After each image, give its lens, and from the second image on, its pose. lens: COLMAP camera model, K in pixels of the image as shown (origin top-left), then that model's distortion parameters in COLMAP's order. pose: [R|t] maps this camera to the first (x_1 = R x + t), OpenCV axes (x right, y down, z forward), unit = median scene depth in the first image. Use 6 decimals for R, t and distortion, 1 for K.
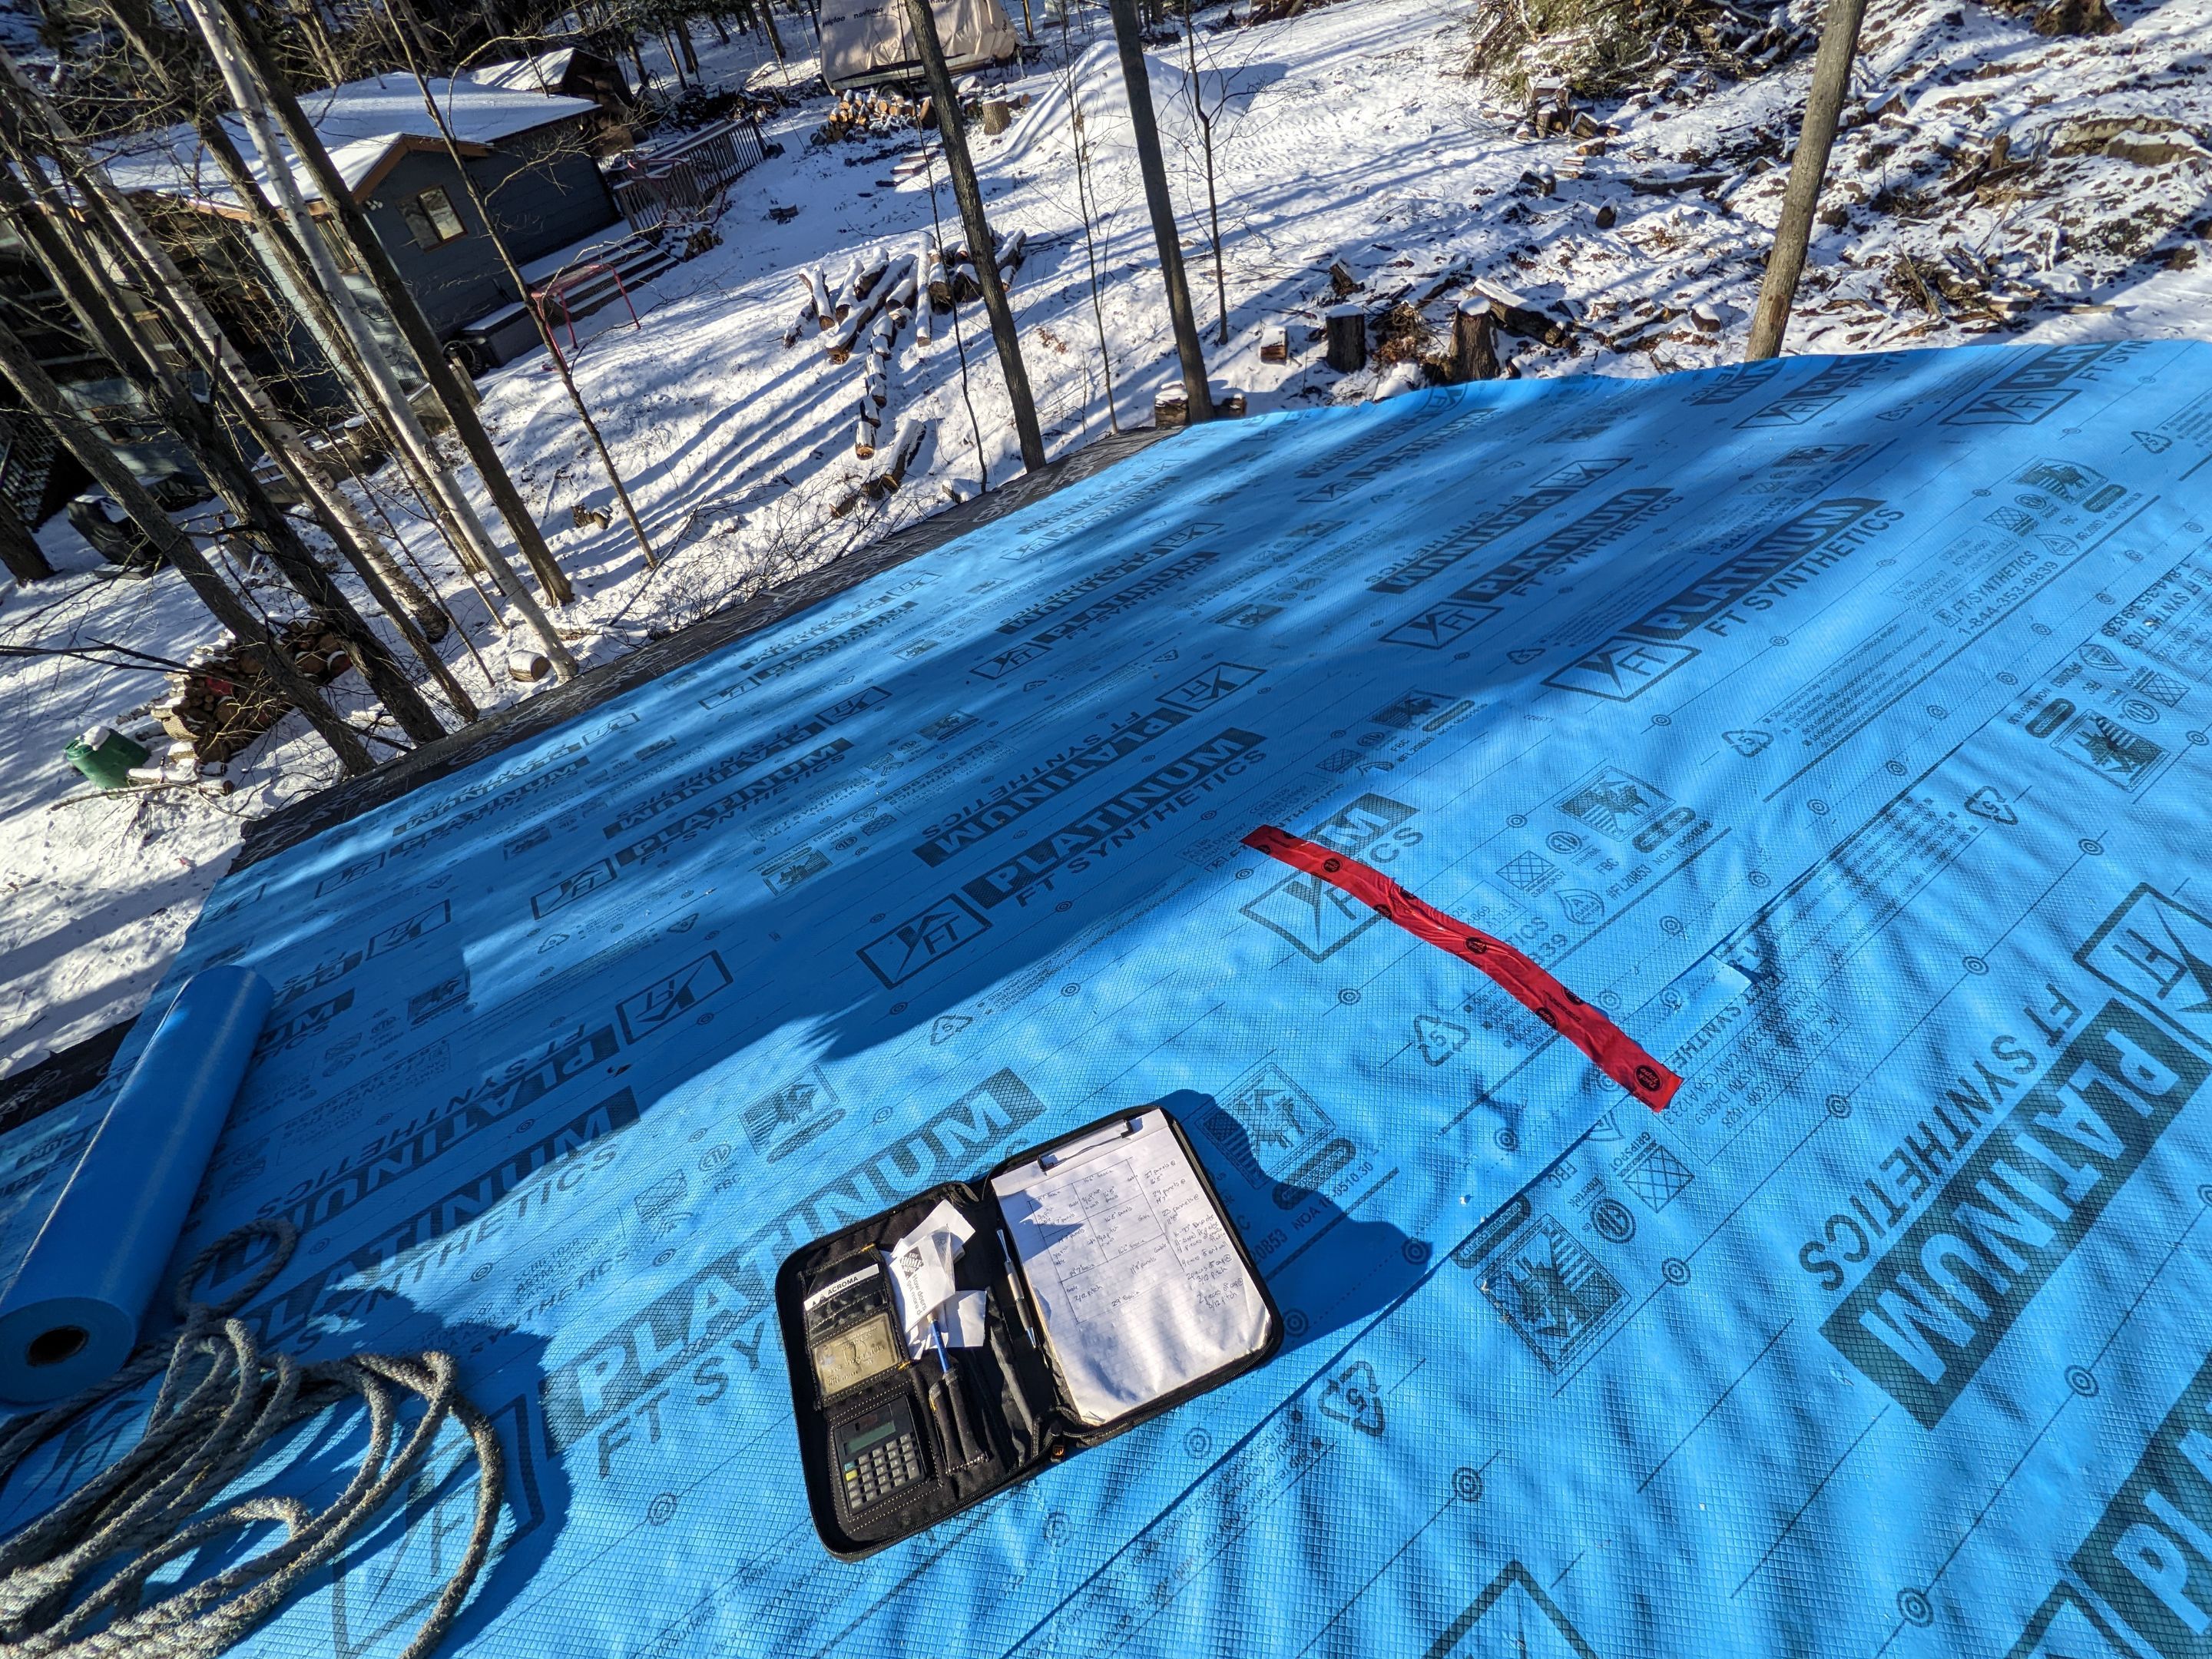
lens RADIAL K [[1079.4, 0, 1106.0], [0, 1079.4, 829.5], [0, 0, 1]] dist [0.002046, 0.000675]
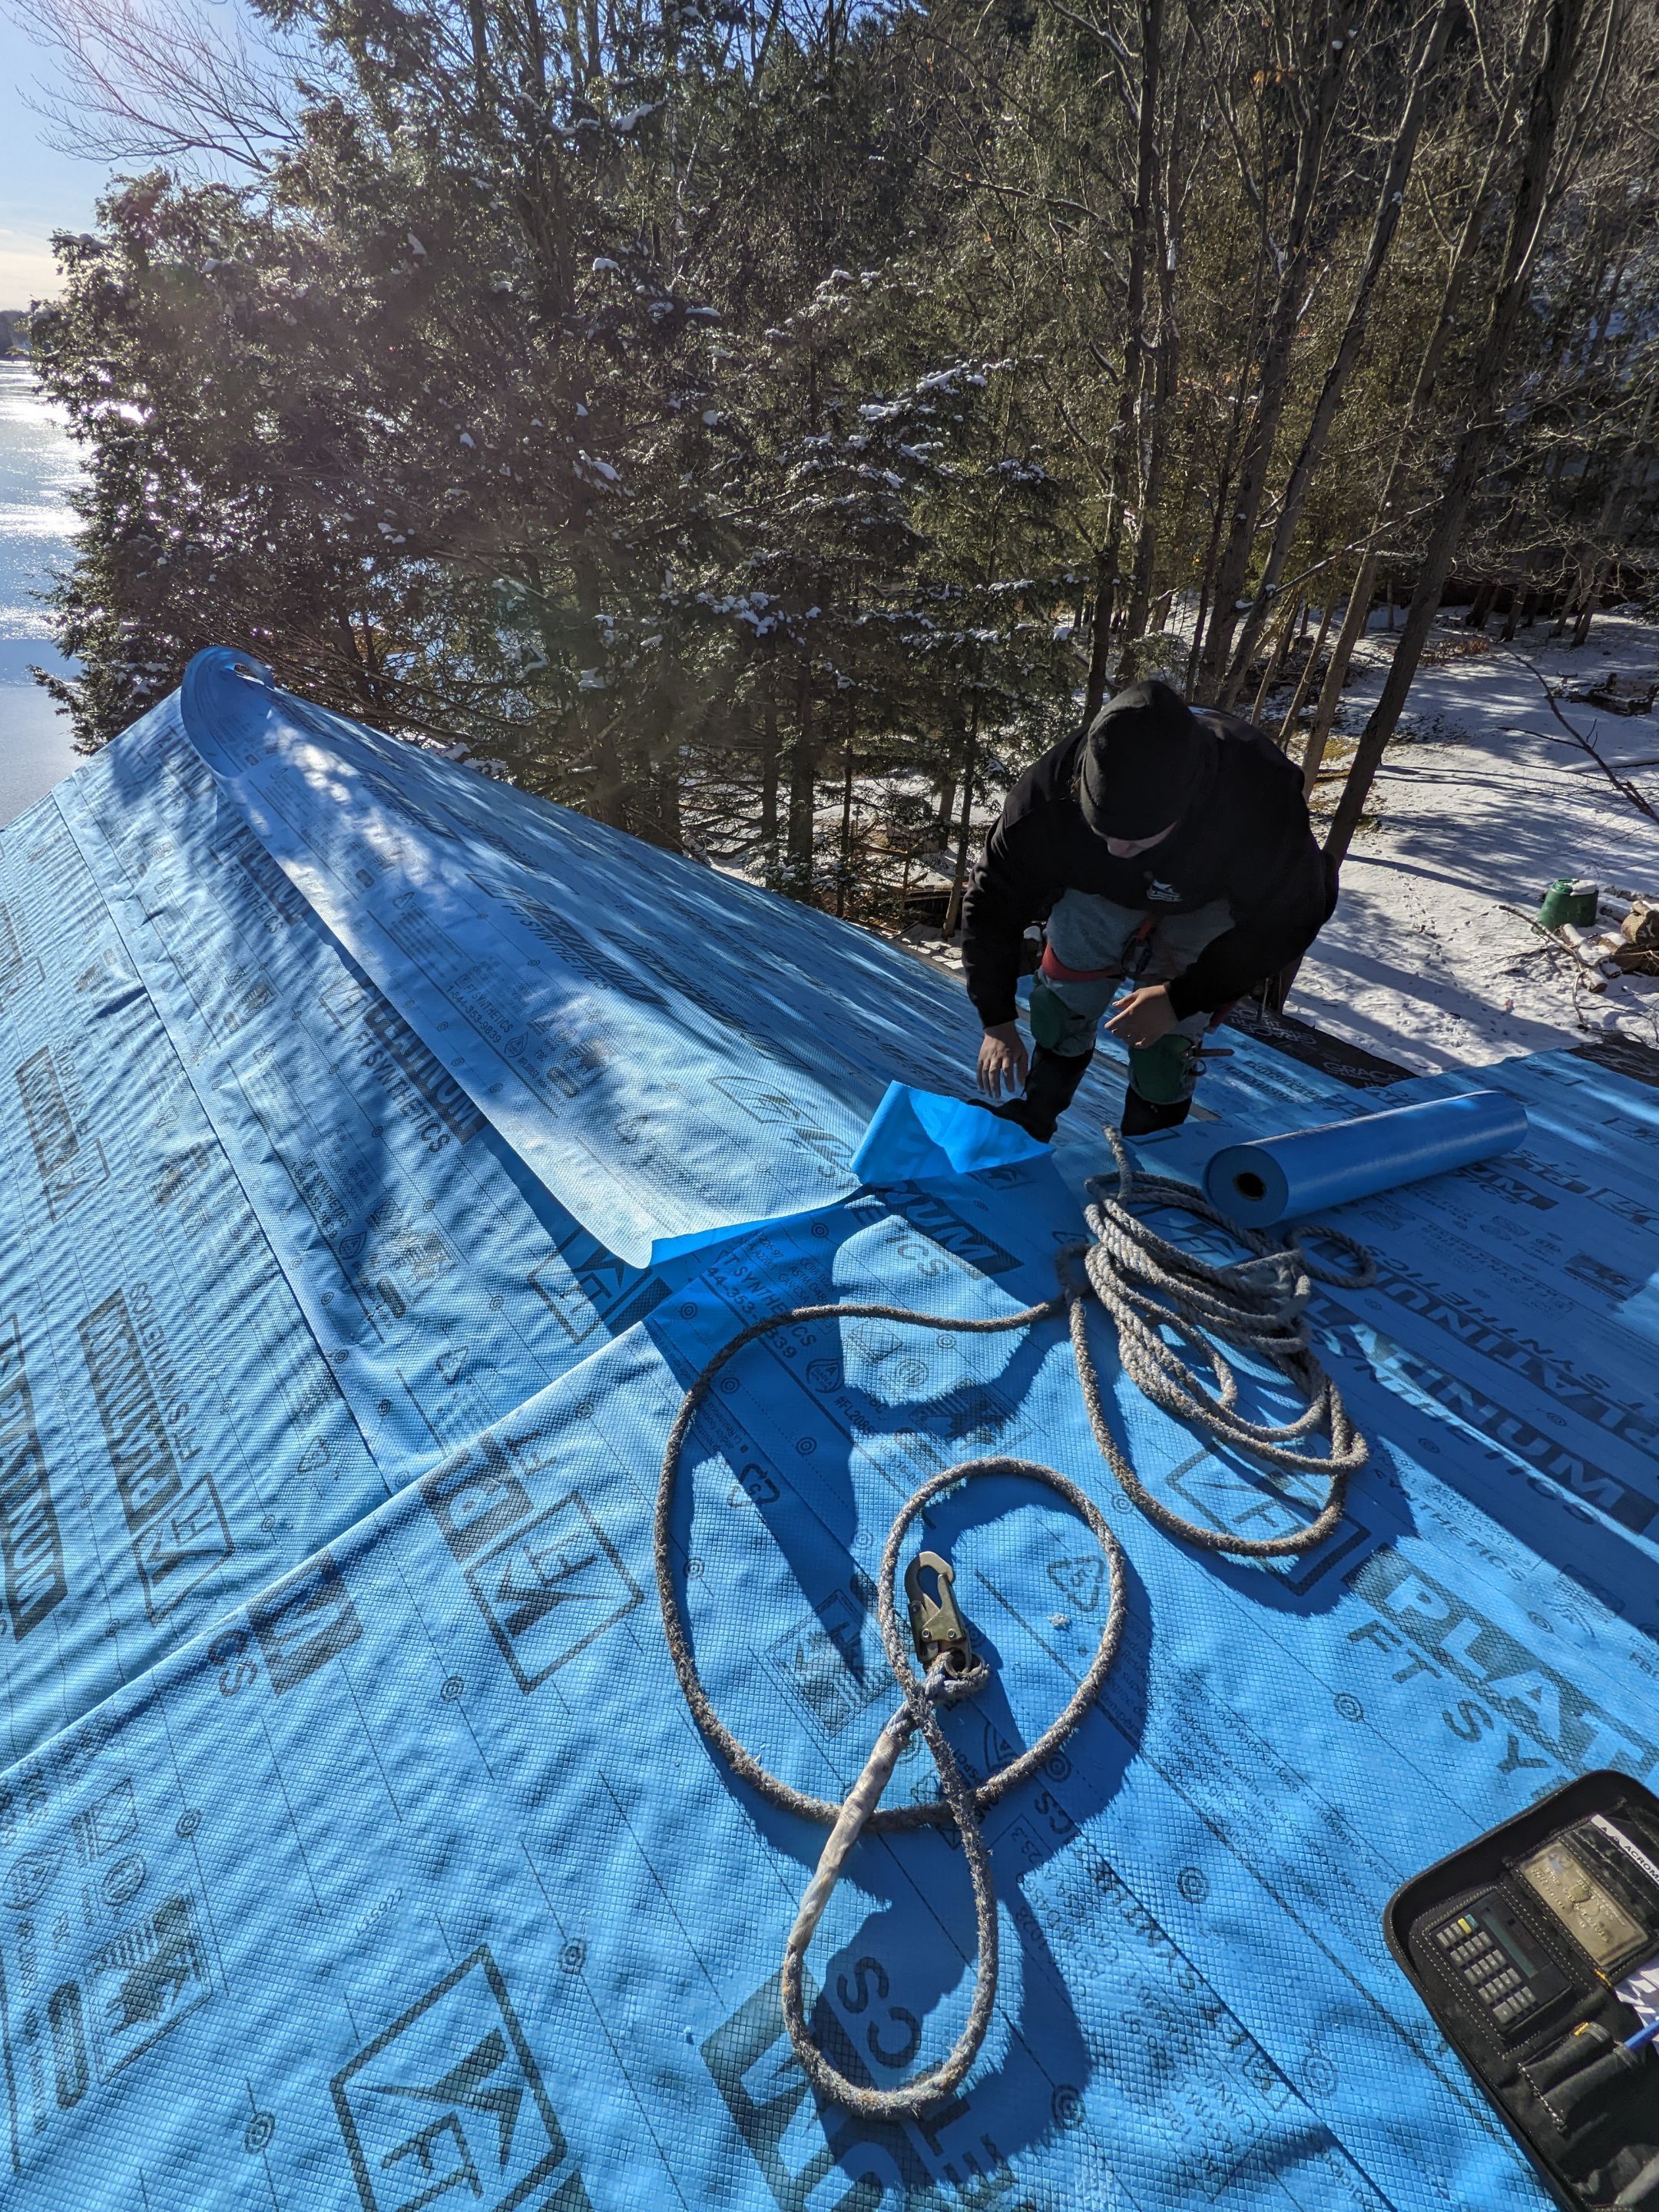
lens RADIAL K [[1079.4, 0, 829.5], [0, 1079.4, 1106.0], [0, 0, 1]] dist [0.002046, 0.000675]
pose [[0.021356, 0.696878, -0.716871, -0.064402], [-0.675415, 0.538724, 0.503578, 0.107653], [0.737129, 0.473431, 0.482187, -0.158200]]
